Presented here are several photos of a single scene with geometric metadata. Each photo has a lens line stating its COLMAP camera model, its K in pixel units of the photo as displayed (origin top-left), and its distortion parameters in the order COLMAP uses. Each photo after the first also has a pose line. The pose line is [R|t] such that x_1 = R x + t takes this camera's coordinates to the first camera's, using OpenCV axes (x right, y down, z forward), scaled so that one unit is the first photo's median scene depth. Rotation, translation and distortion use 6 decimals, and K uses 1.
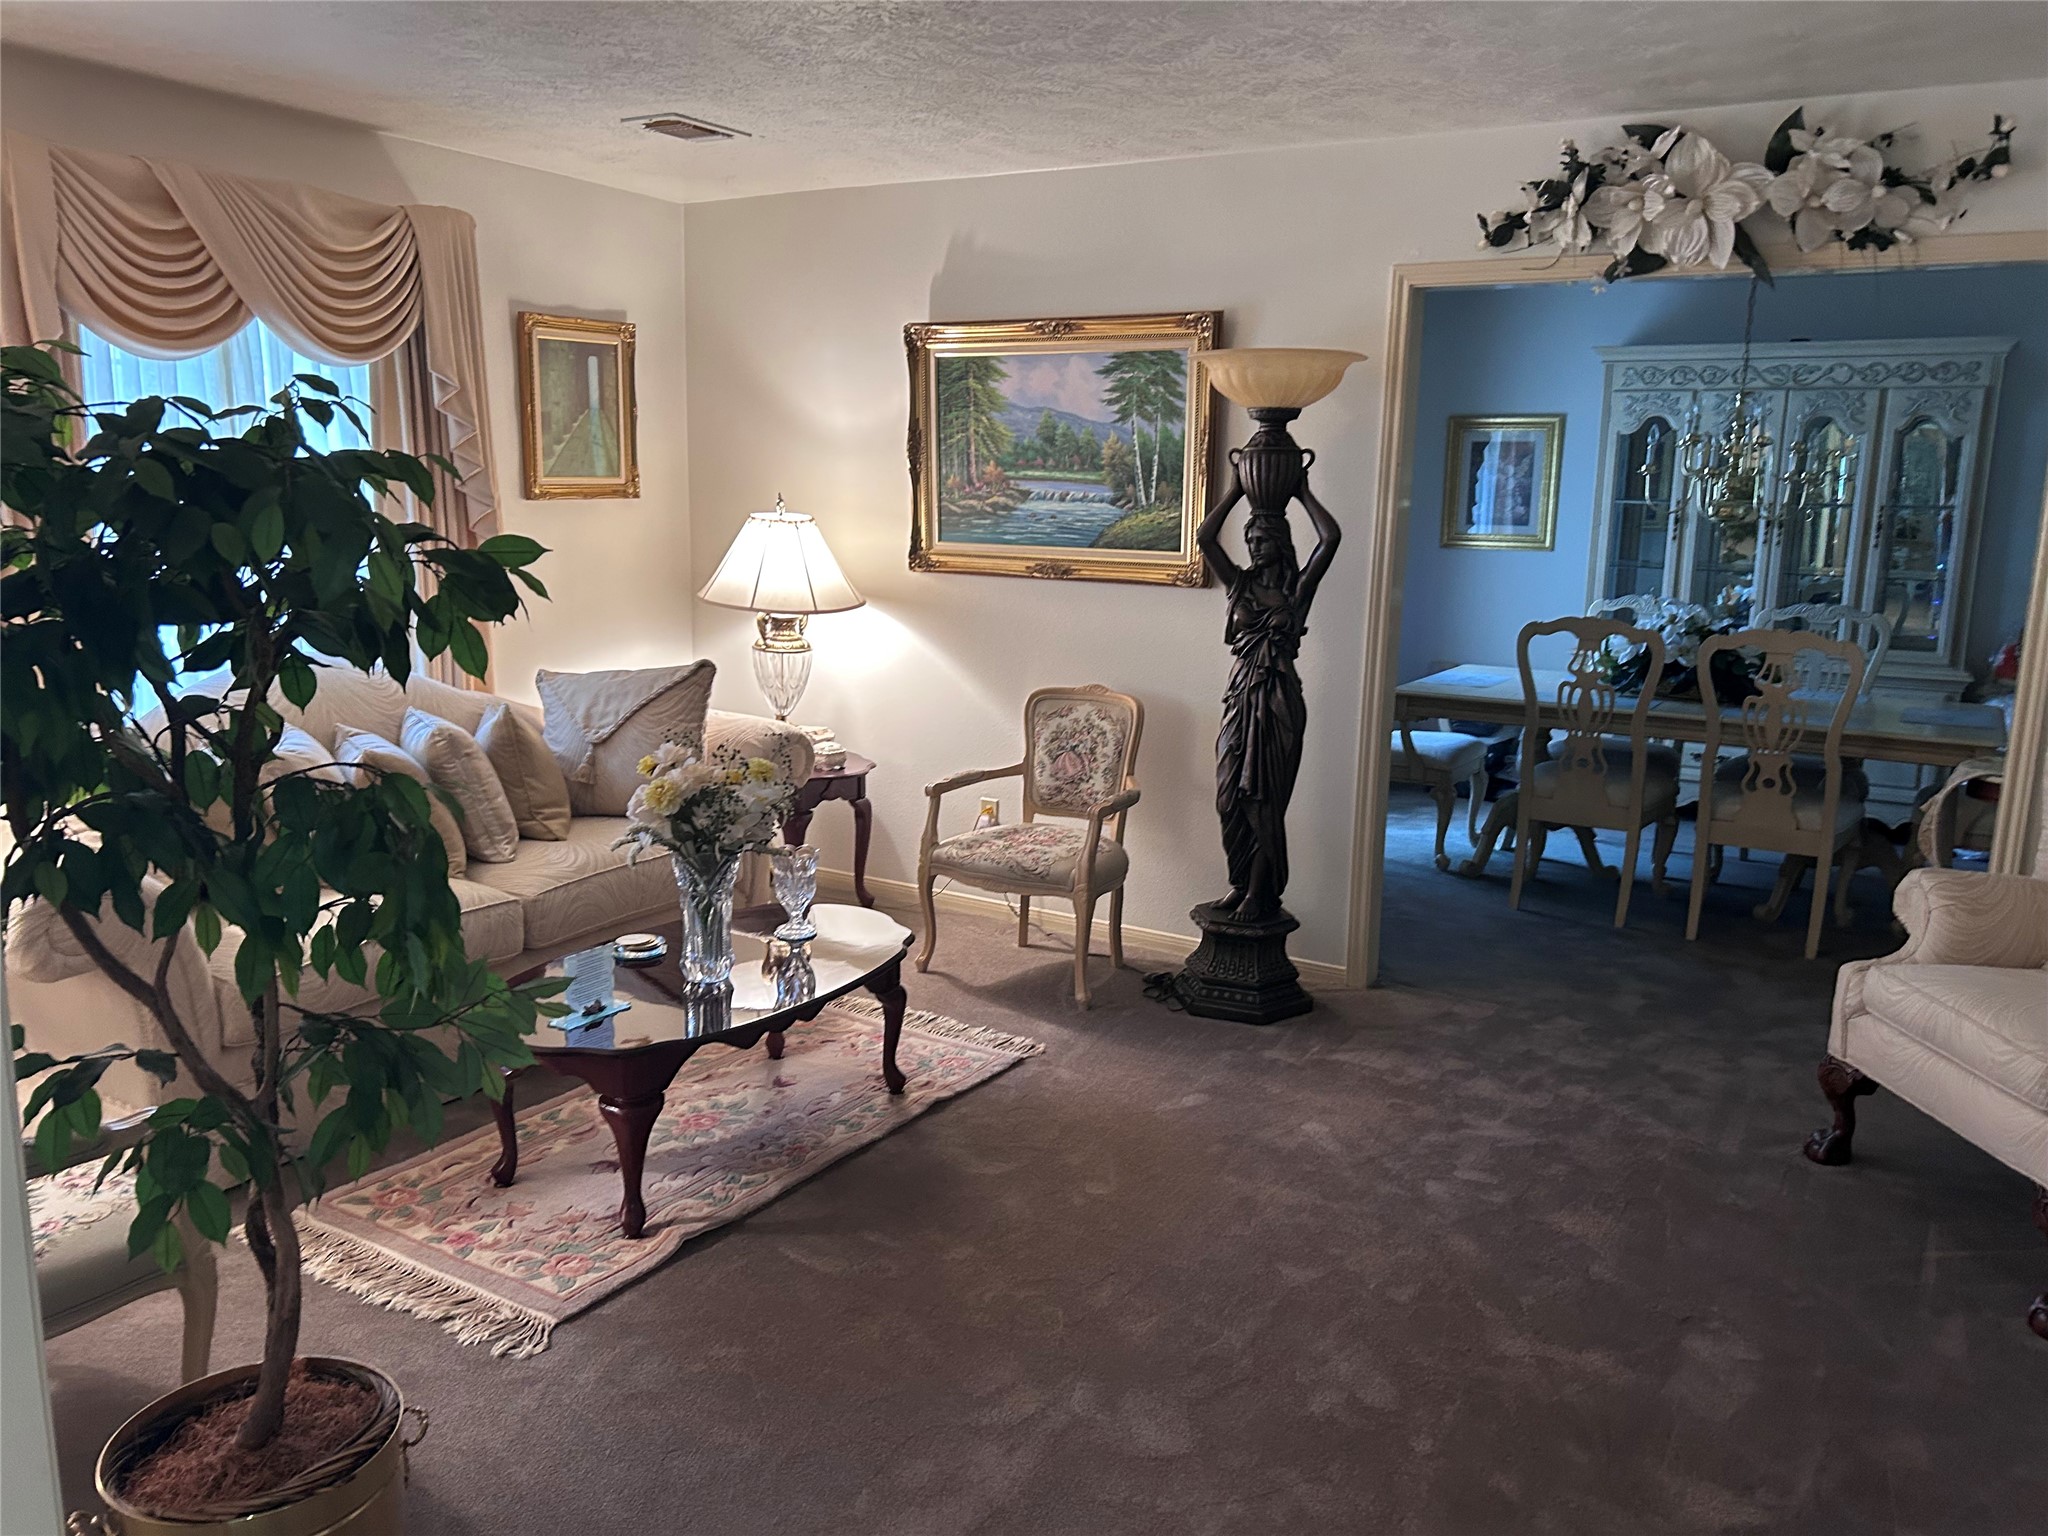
lens RADIAL K [[1543.9, 0, 1024.0], [0, 1543.9, 768.0], [0, 0, 1]] dist [0.074649, -0.083958]
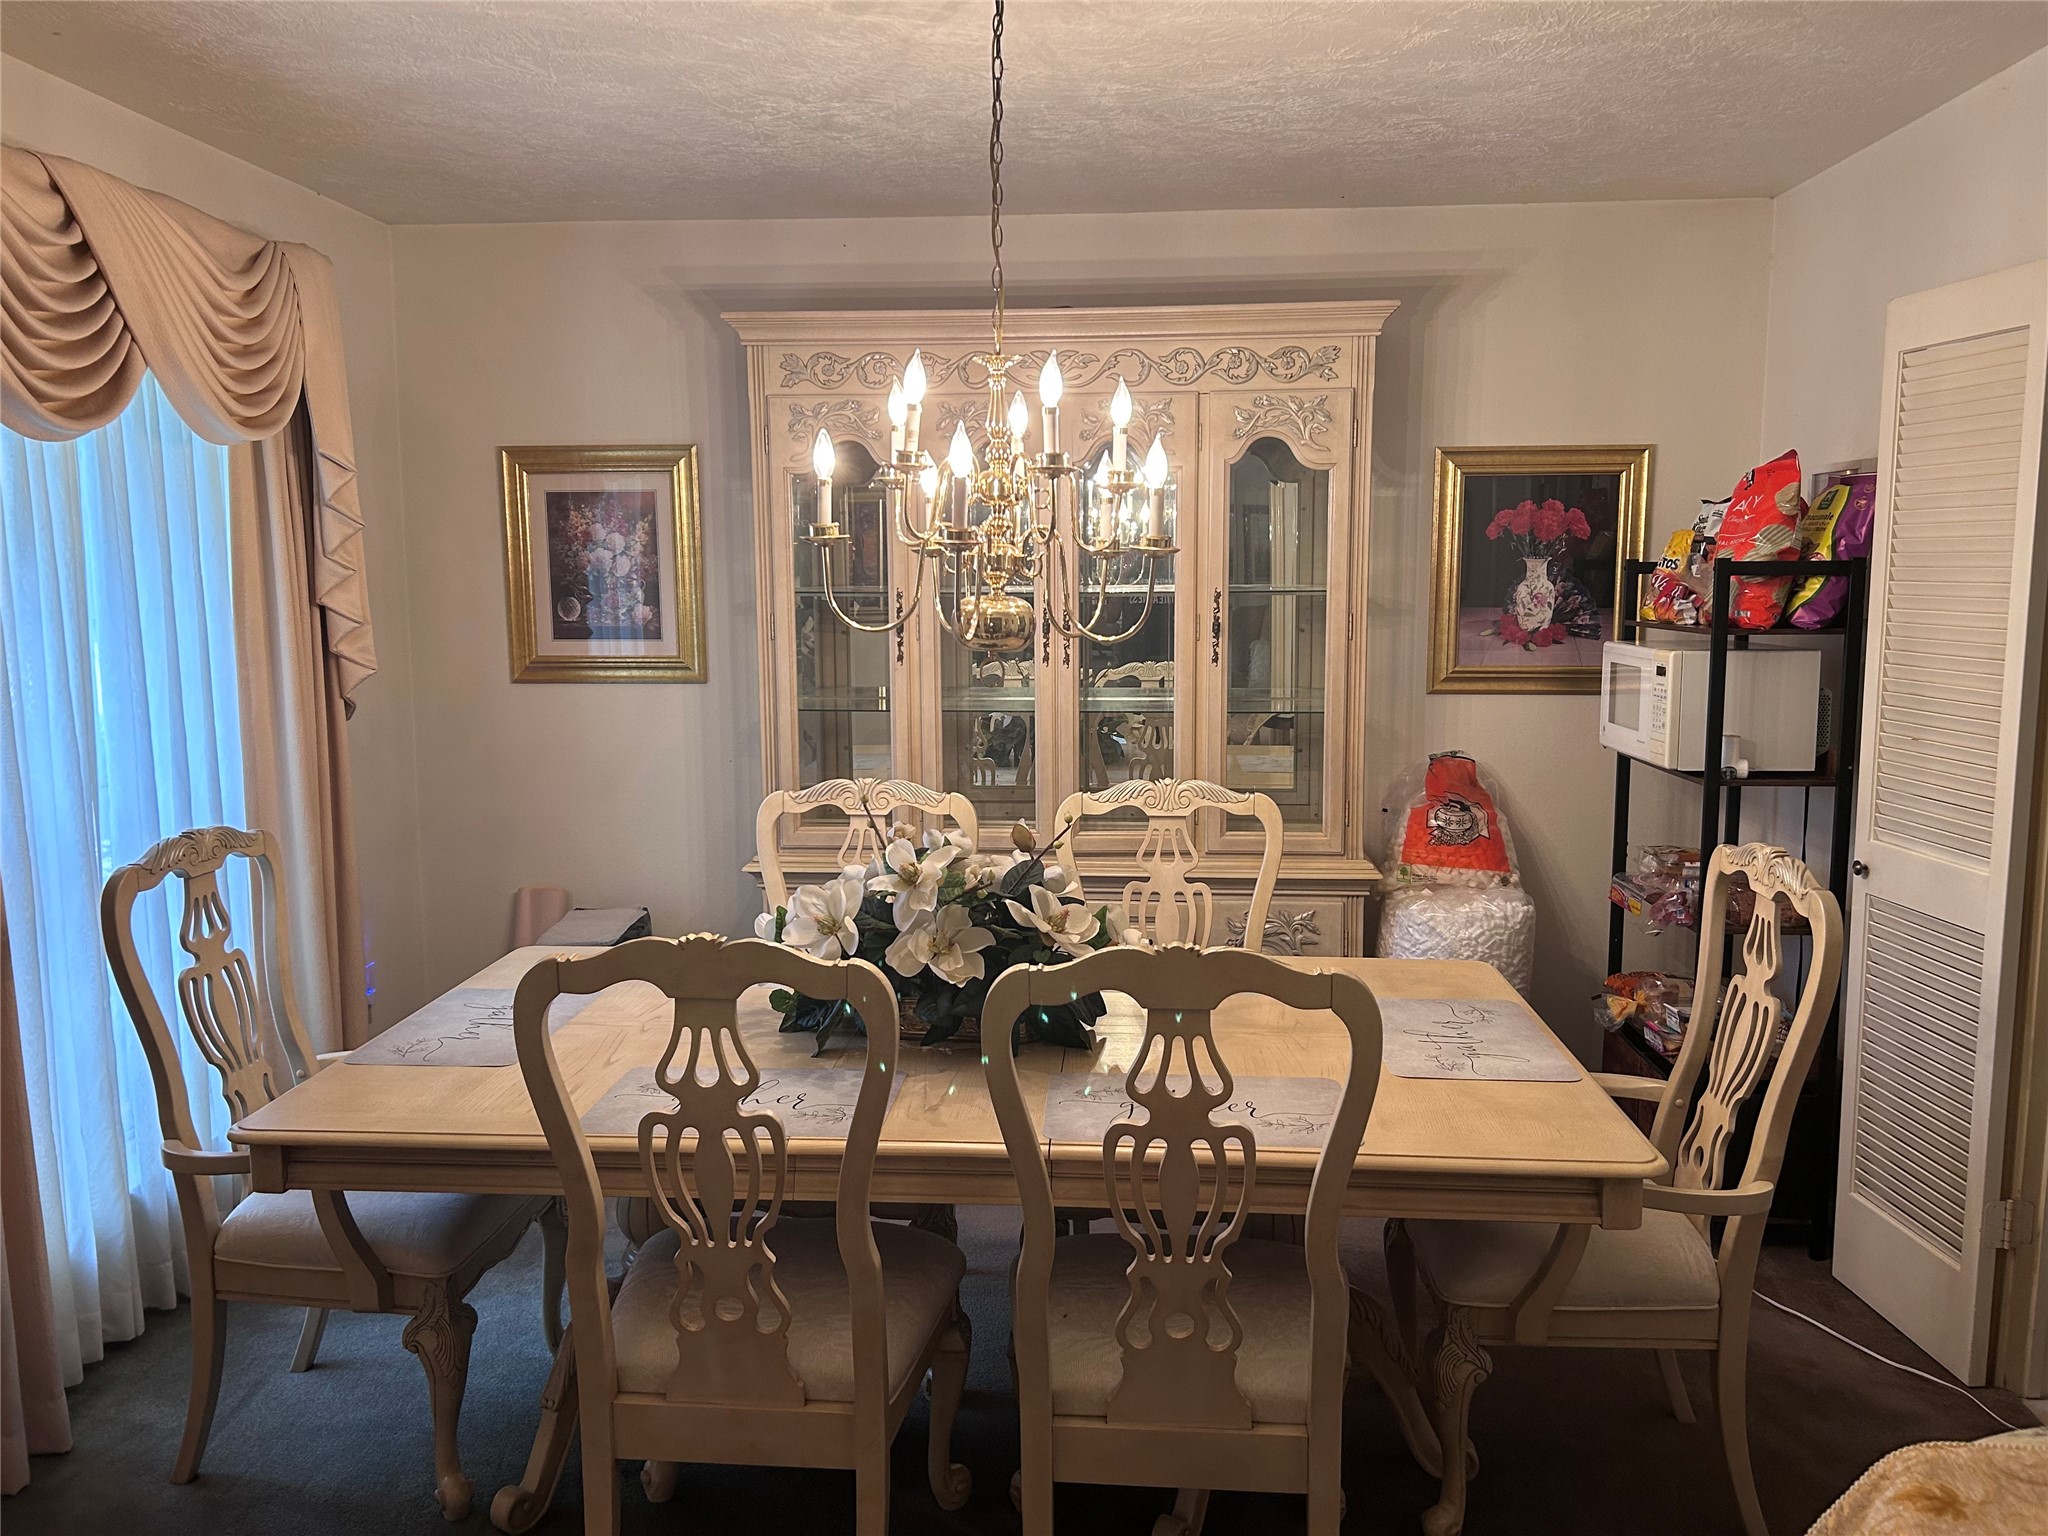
lens RADIAL K [[1543.9, 0, 1024.0], [0, 1543.9, 768.0], [0, 0, 1]] dist [0.074649, -0.083958]
pose [[0.894459, -0.084456, 0.439101, 0.225173], [0.106553, 0.993970, -0.025872, -0.095545], [-0.434268, 0.069929, 0.898065, 0.522867]]
